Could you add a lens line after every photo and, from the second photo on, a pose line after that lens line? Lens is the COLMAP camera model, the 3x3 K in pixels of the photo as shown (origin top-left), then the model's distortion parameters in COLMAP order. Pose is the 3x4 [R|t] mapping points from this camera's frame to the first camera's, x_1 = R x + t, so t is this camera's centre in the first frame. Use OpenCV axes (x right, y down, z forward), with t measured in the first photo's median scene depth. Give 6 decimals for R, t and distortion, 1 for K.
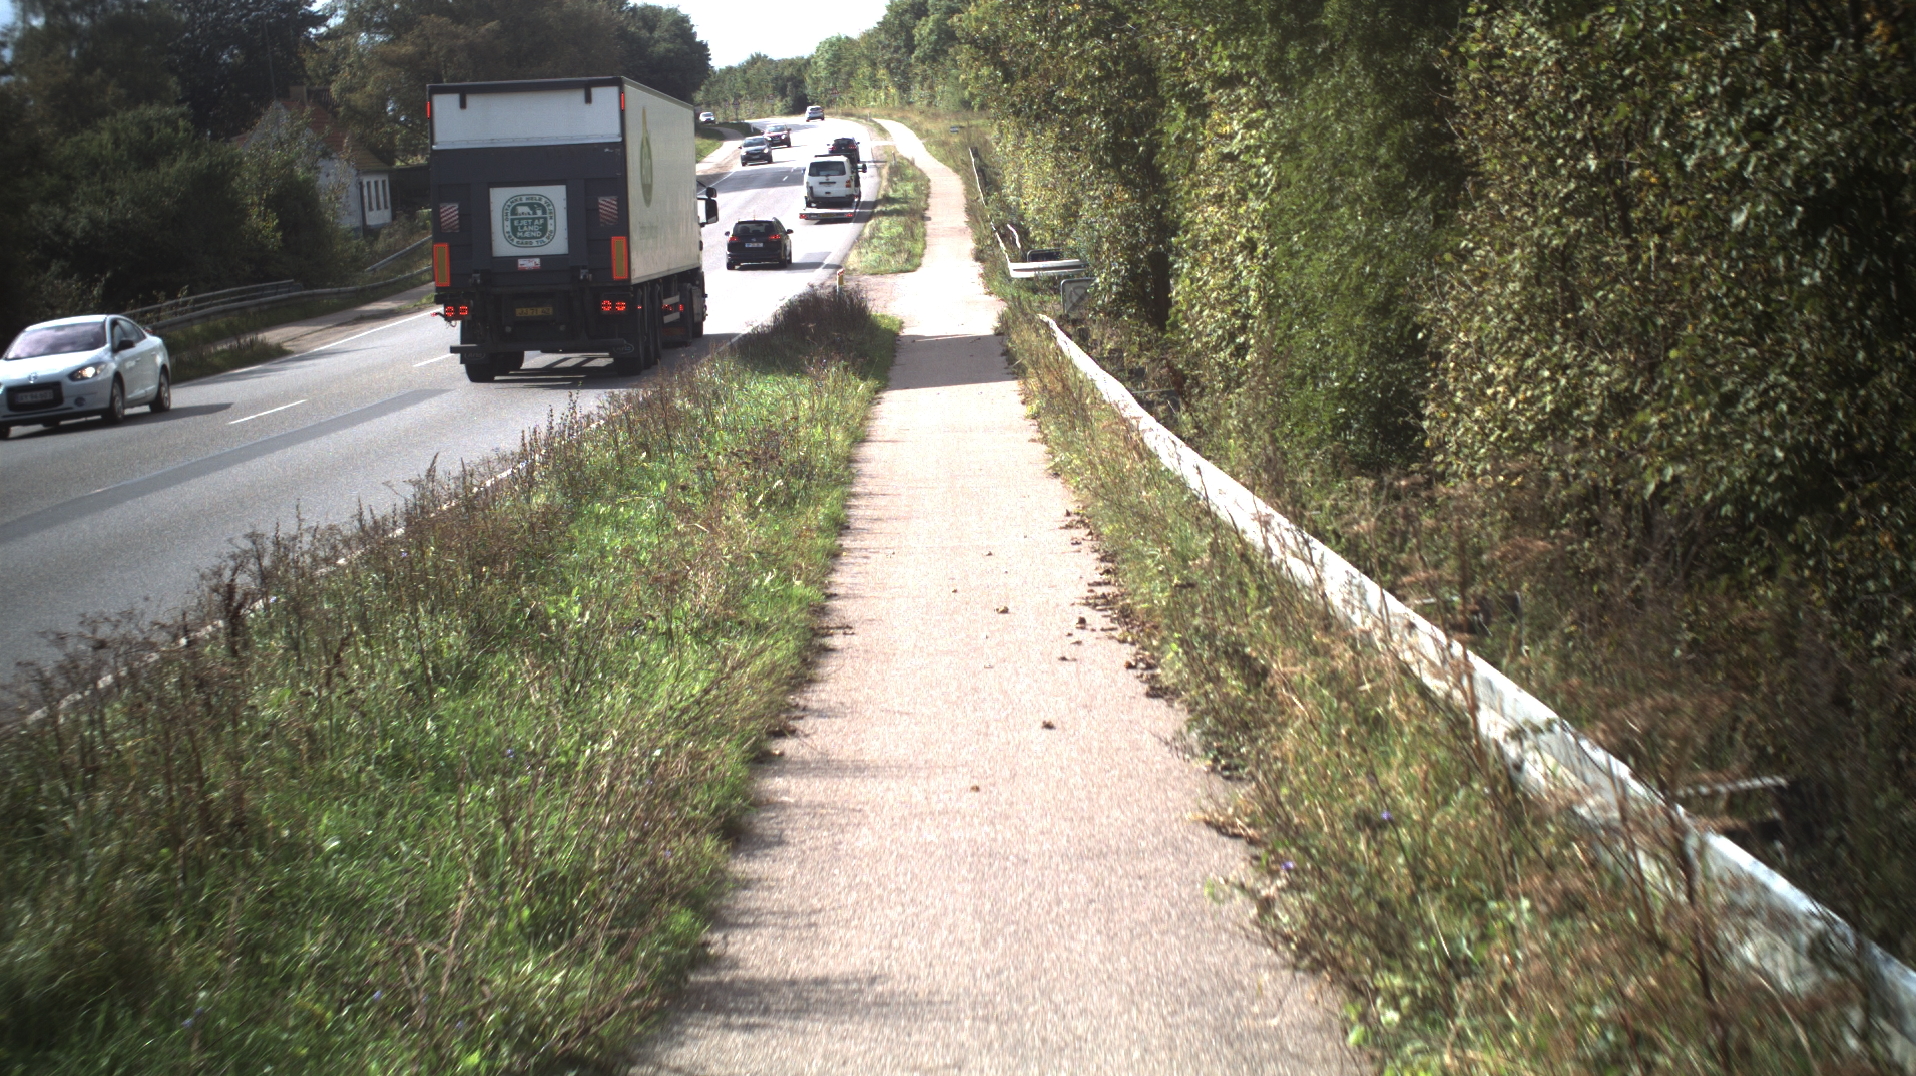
lens RADIAL K [[2132.3, 0, 954.1], [0, 2132.3, 540.1], [0, 0, 1]] dist [-0.069853, 0.000000]
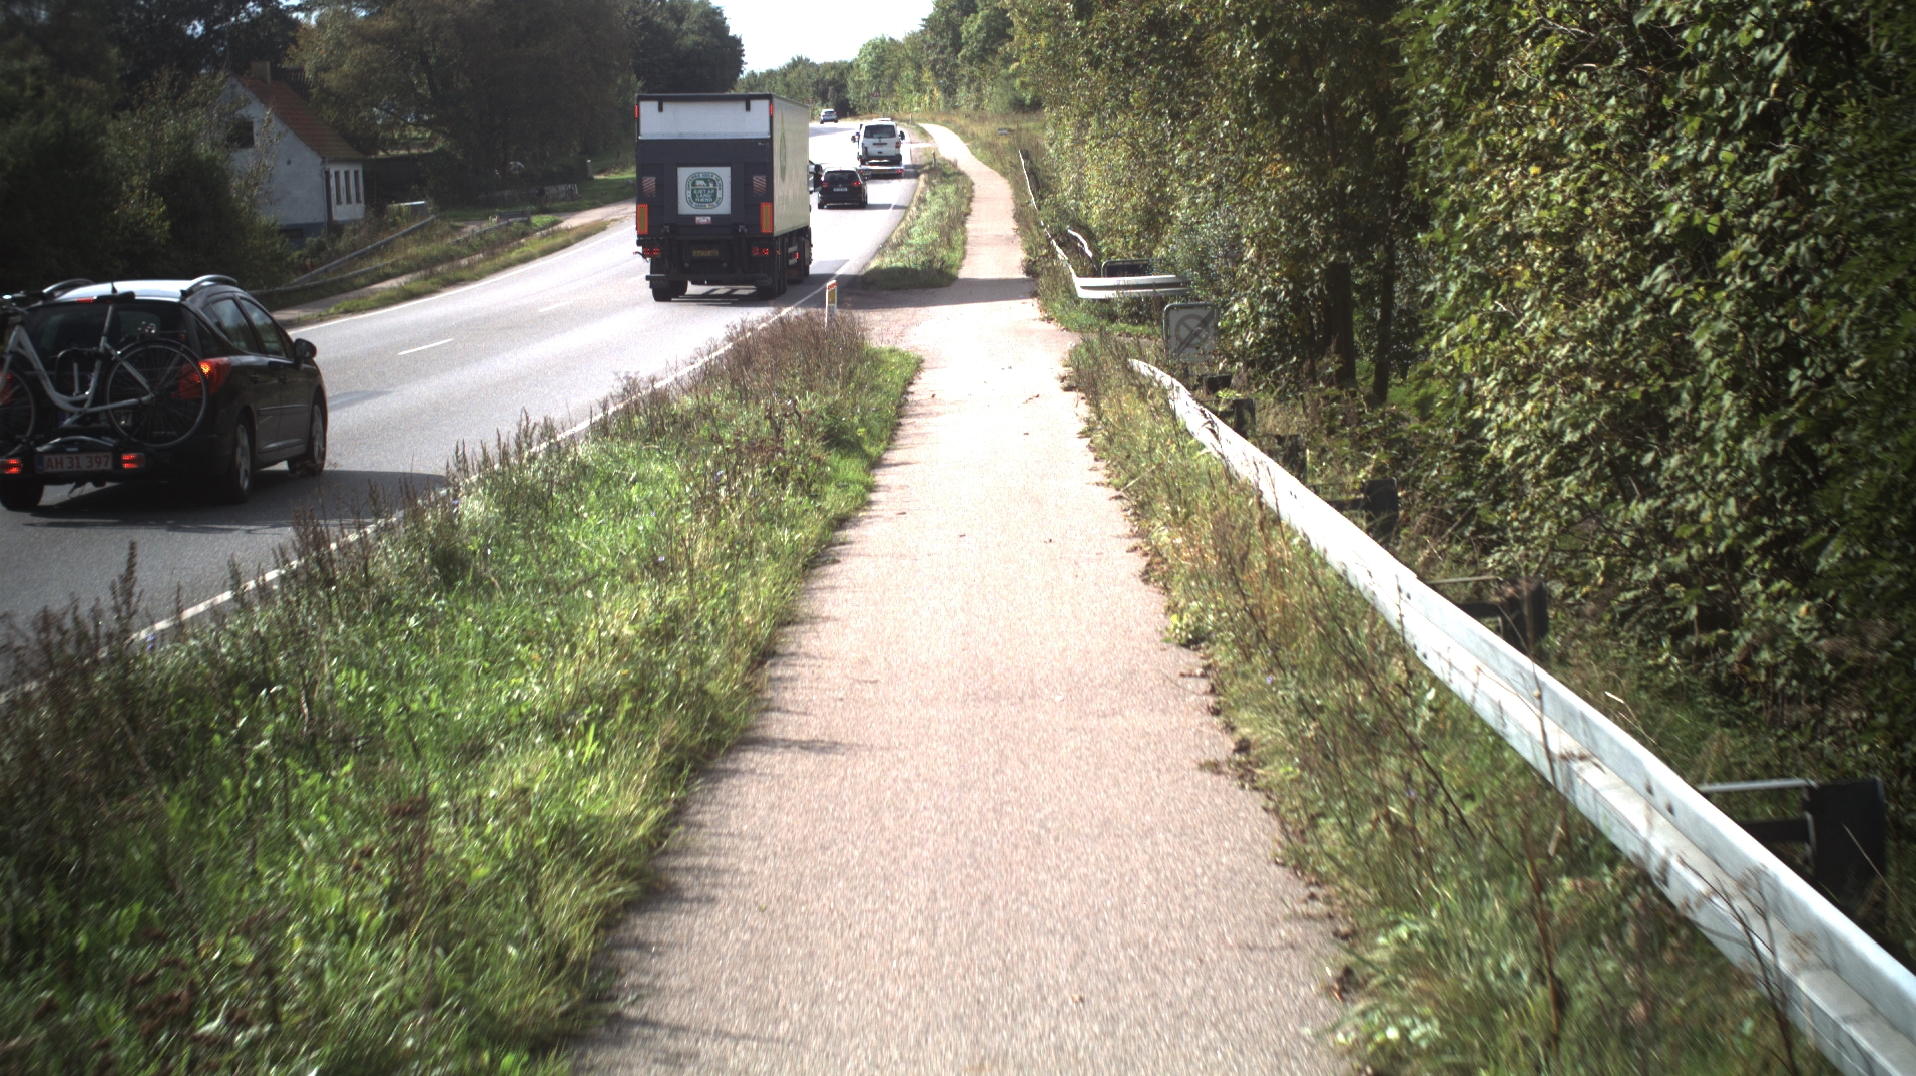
lens RADIAL K [[2132.3, 0, 967.9], [0, 2132.3, 537.8], [0, 0, 1]] dist [-0.069853, 0.000000]
pose [[0.999650, 0.023808, -0.011524, -0.000161], [-0.023906, 0.999679, -0.008417, -0.030546], [0.011320, 0.008689, 0.999898, 0.242682]]
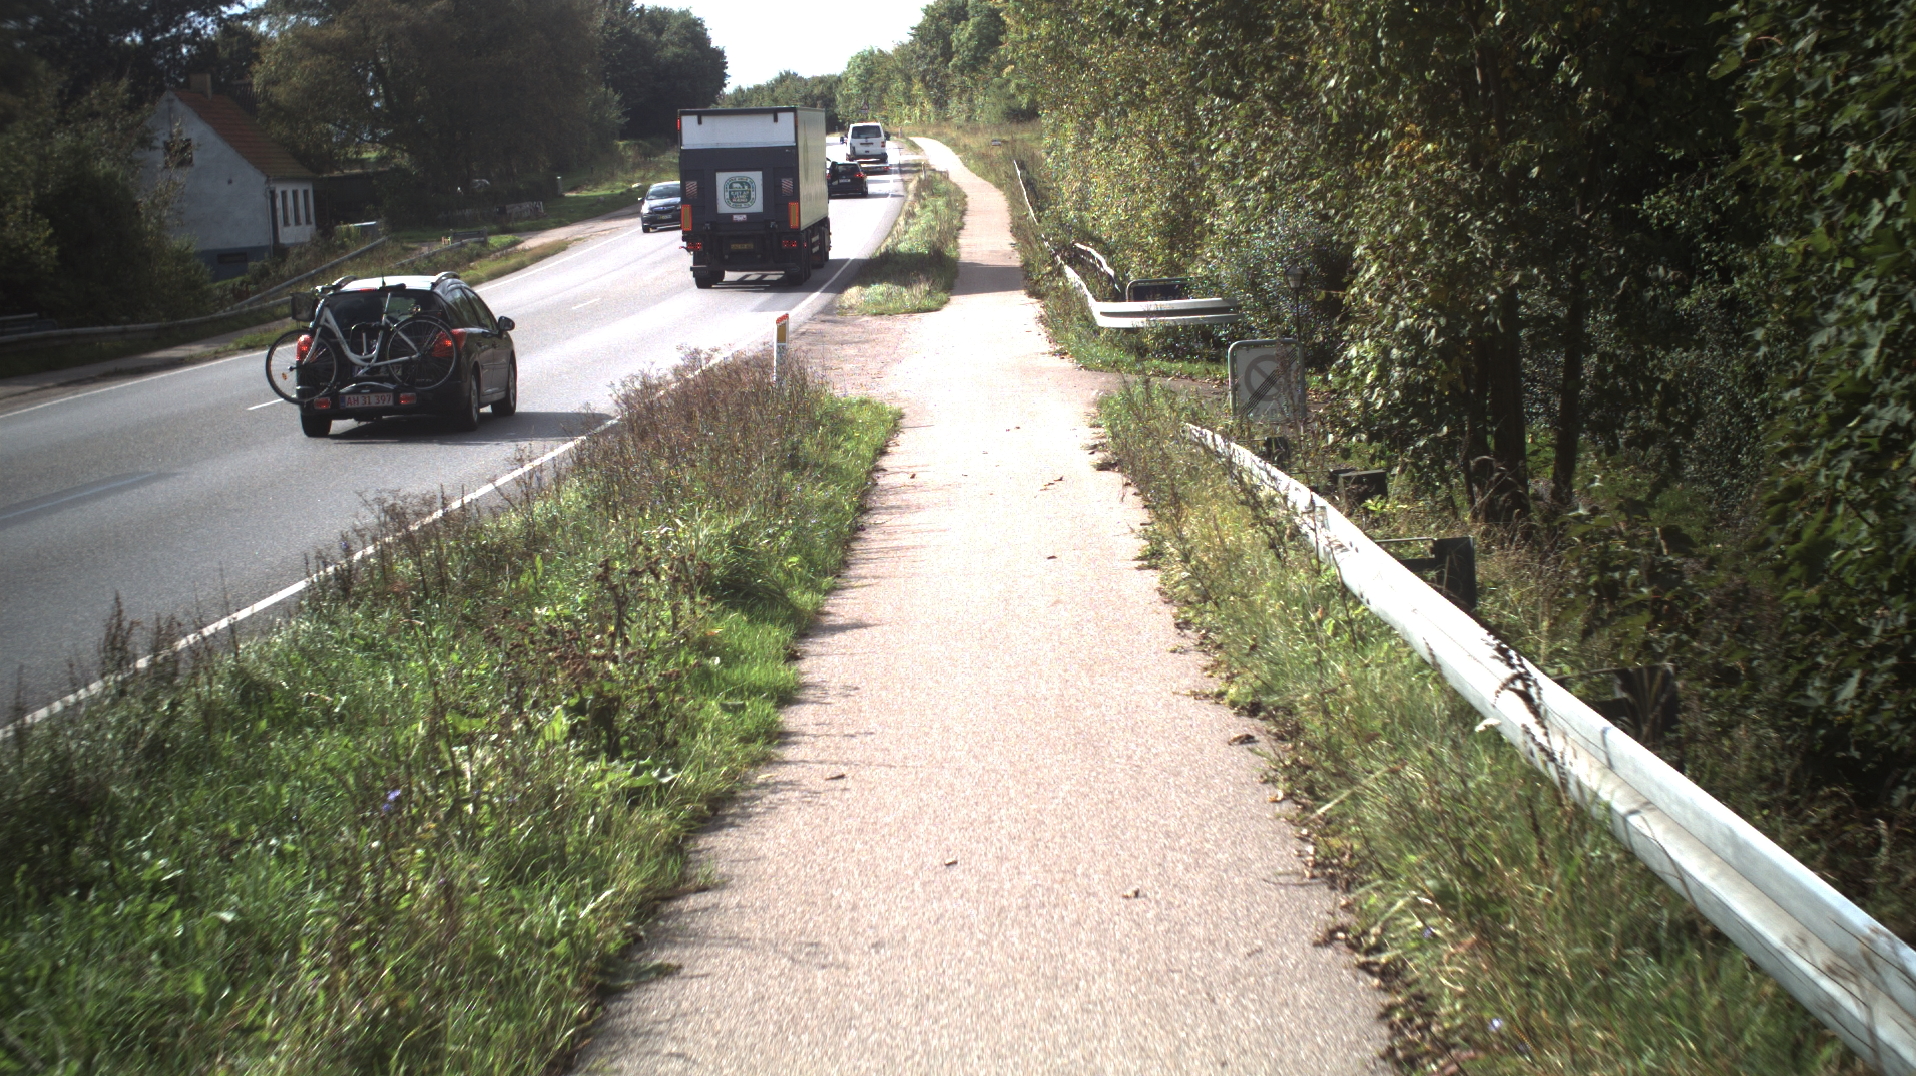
lens RADIAL K [[2132.3, 0, 959.0], [0, 2132.3, 539.3], [0, 0, 1]] dist [-0.069853, 0.000000]
pose [[0.999823, 0.012203, -0.014337, -0.001609], [-0.012421, 0.999807, -0.015210, -0.048562], [0.014149, 0.015385, 0.999782, 0.363210]]
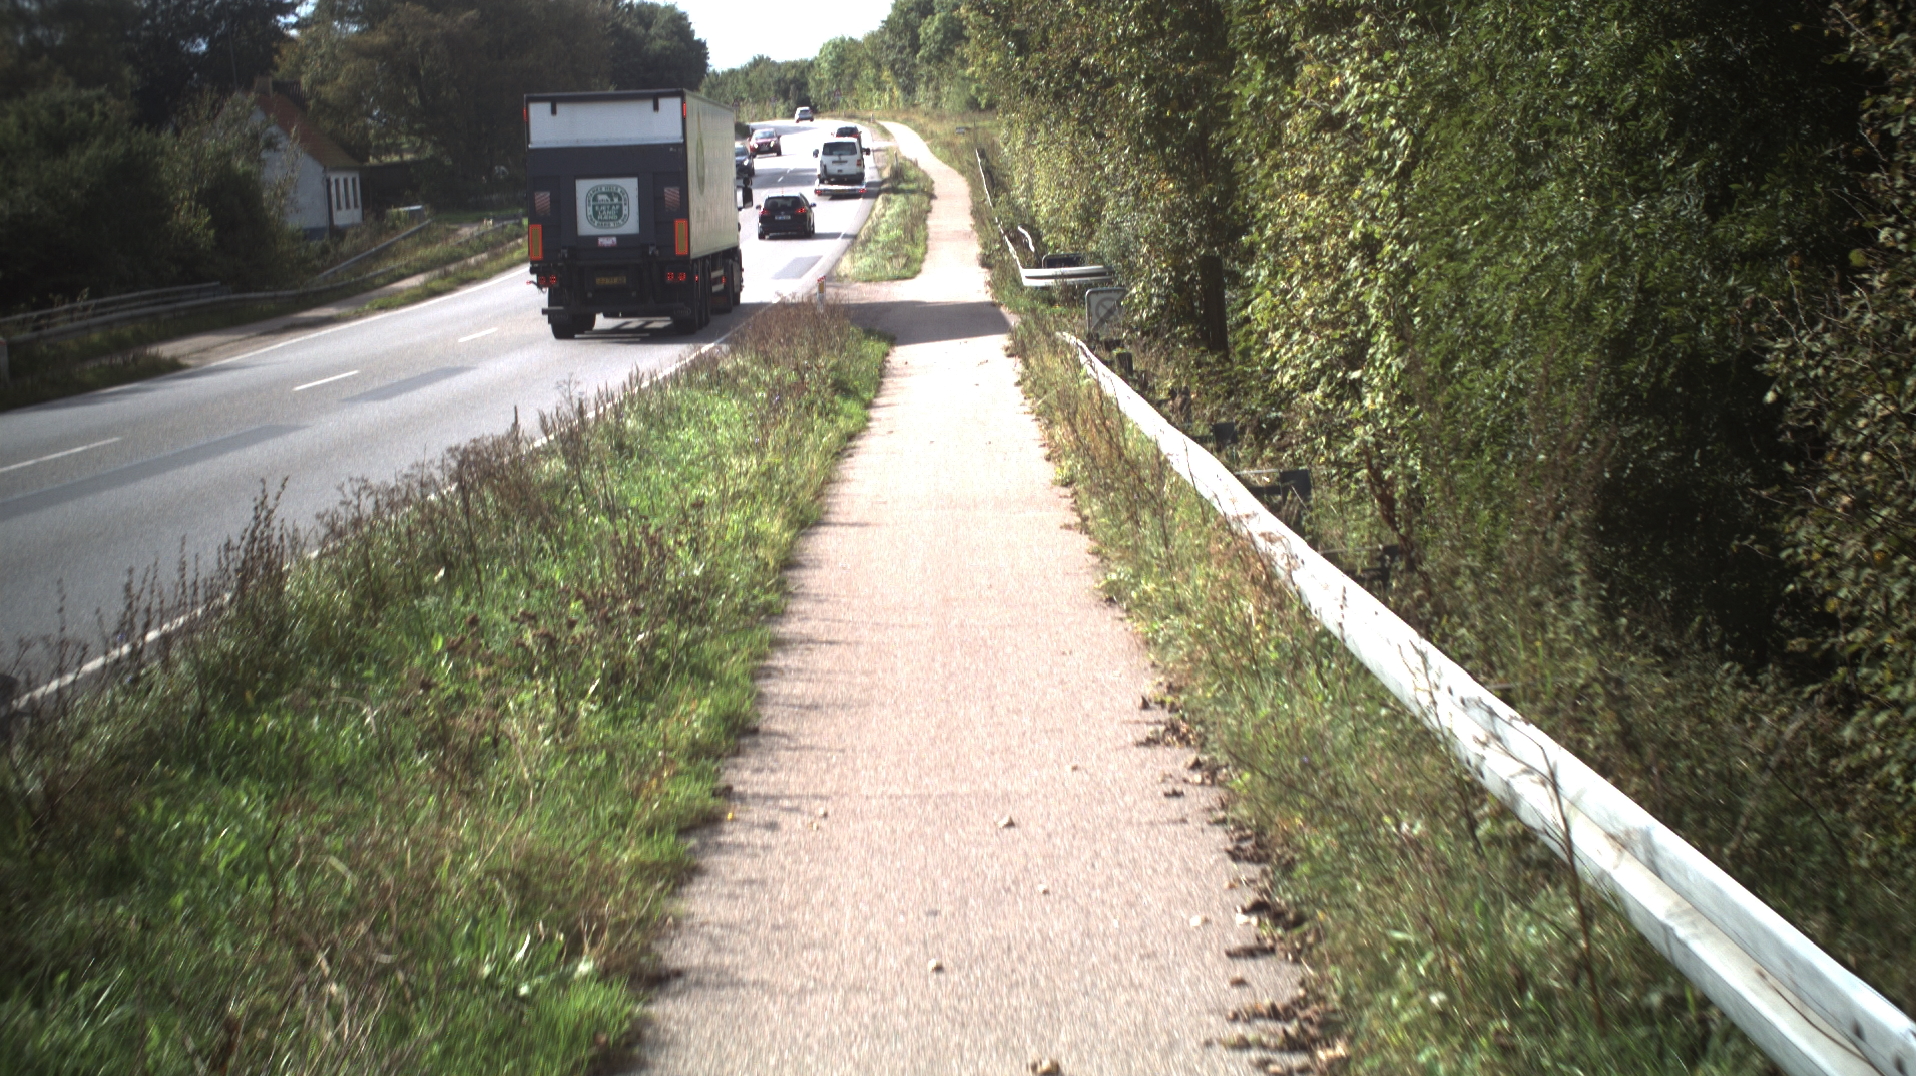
lens RADIAL K [[2132.3, 0, 949.7], [0, 2132.3, 533.7], [0, 0, 1]] dist [-0.069853, 0.000000]
pose [[0.999960, 0.008262, -0.003541, 0.000844], [-0.008286, 0.999943, -0.006678, -0.015010], [0.003485, 0.006707, 0.999971, 0.121419]]
